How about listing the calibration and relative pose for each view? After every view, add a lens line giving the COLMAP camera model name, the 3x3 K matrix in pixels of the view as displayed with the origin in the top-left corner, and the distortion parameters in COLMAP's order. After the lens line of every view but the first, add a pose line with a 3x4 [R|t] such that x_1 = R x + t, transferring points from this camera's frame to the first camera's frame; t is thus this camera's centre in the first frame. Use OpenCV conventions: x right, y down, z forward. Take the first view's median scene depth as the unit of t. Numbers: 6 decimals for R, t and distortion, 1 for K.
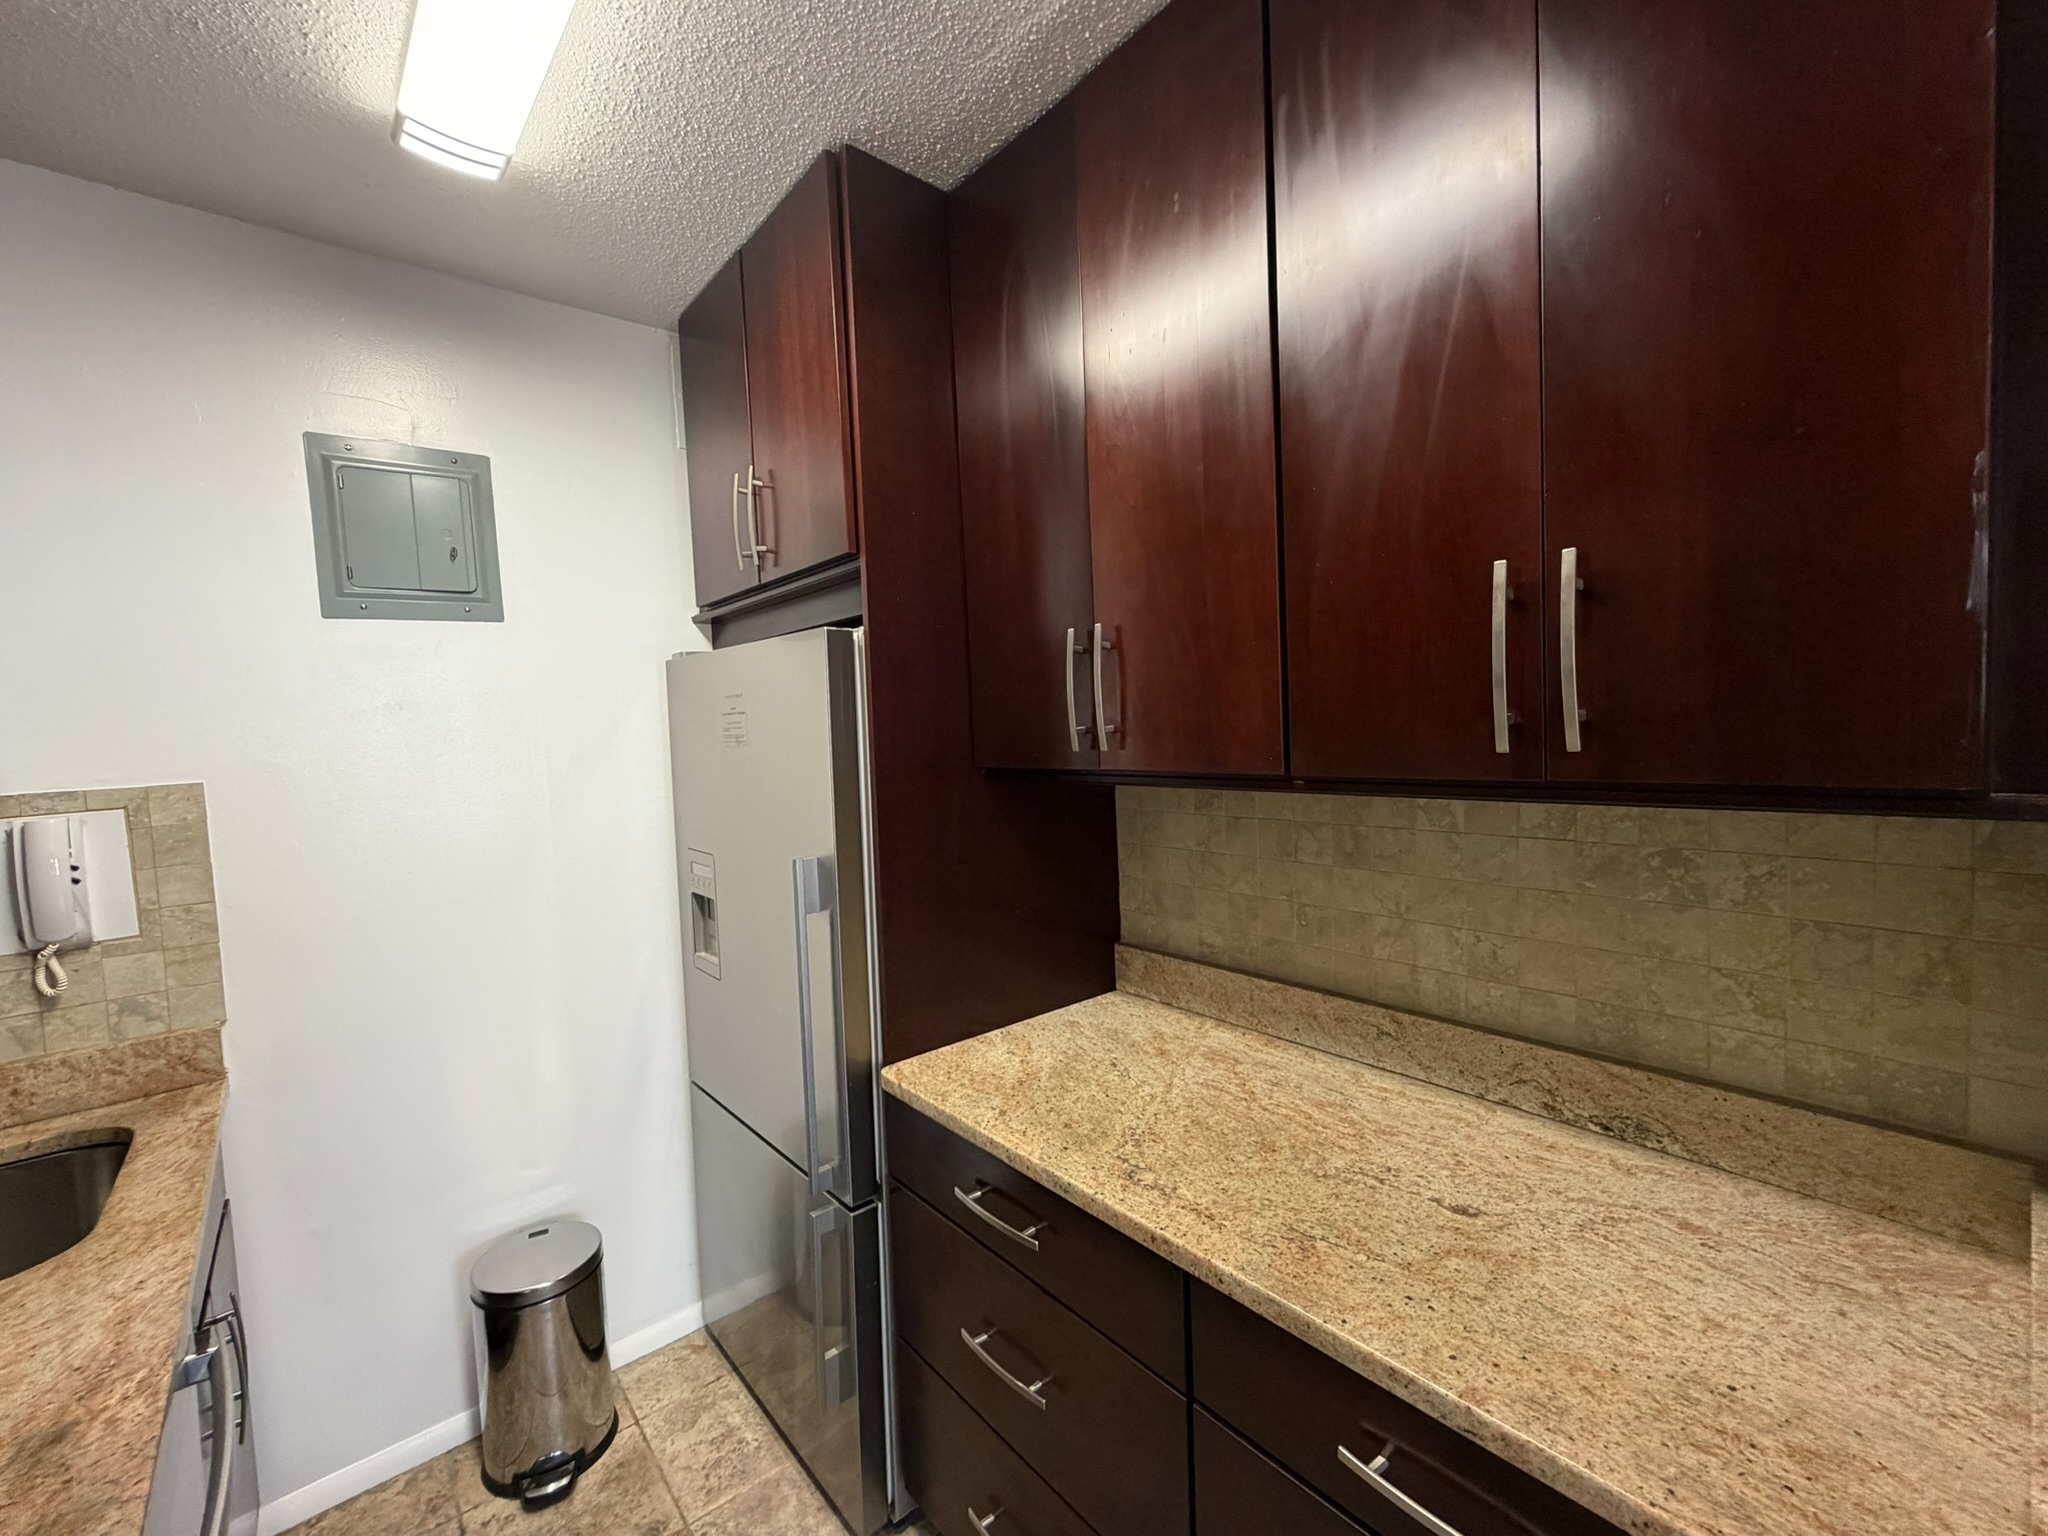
lens RADIAL K [[850.1, 0, 1024.7], [0, 850.1, 769.8], [0, 0, 1]] dist [0.001047, -0.000365]
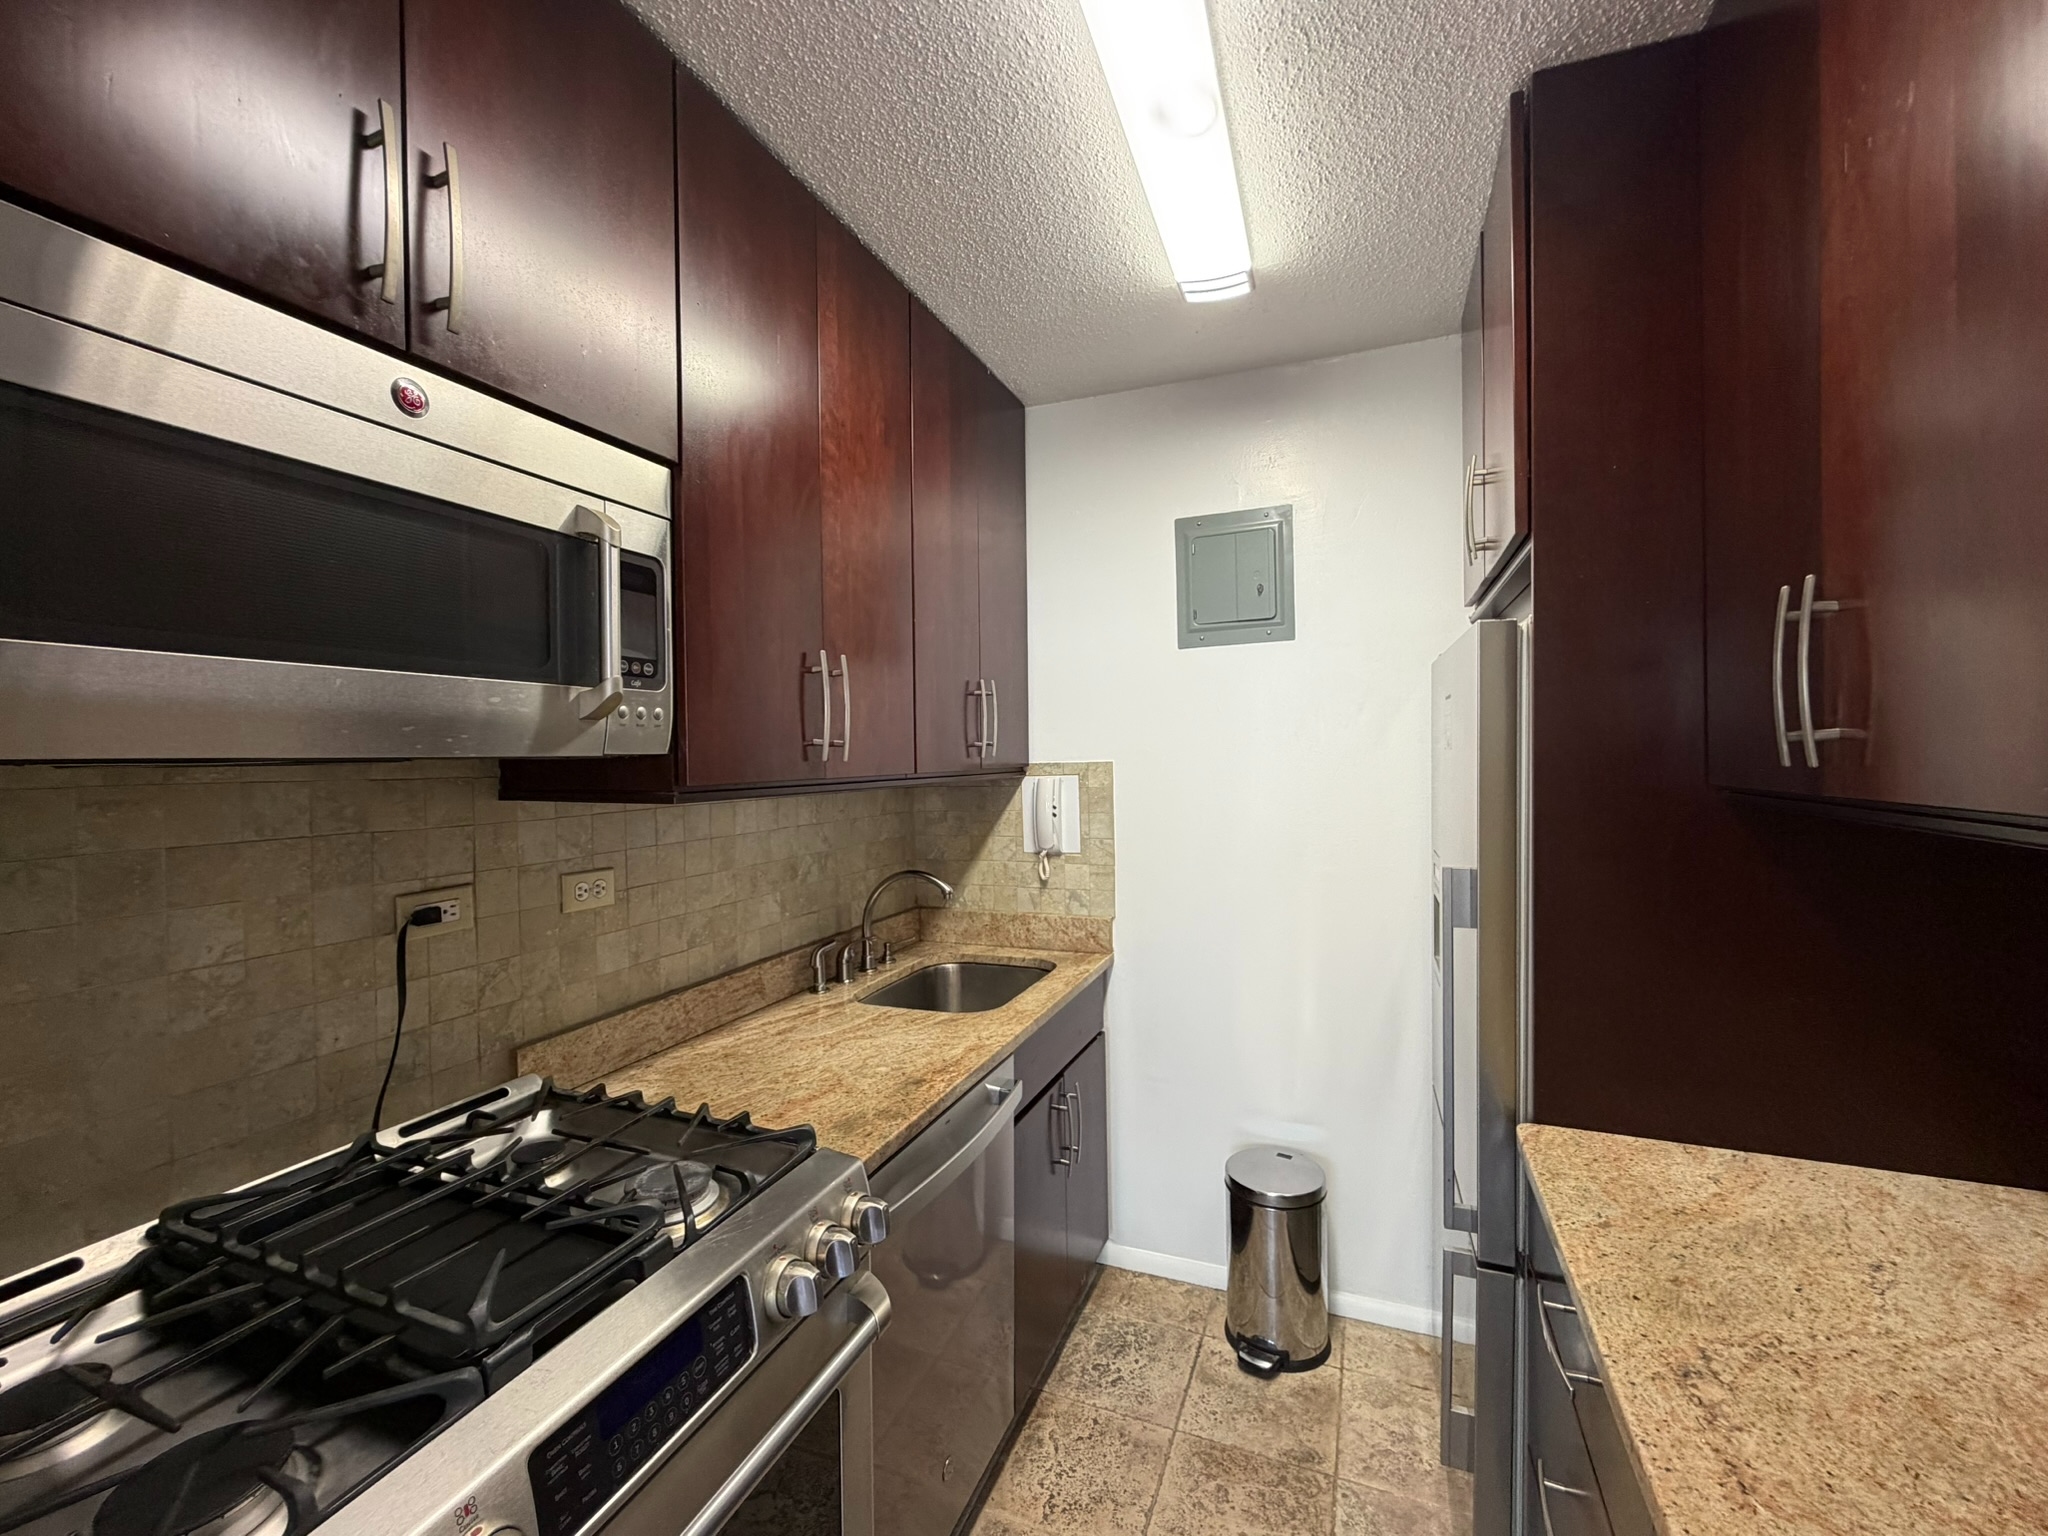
lens RADIAL K [[850.1, 0, 1024.7], [0, 850.1, 769.8], [0, 0, 1]] dist [0.001047, -0.000365]
pose [[0.471262, 0.050787, -0.880530, 0.304111], [-0.055468, 0.998071, 0.027879, -0.003836], [0.880247, 0.035703, 0.473170, 0.116406]]
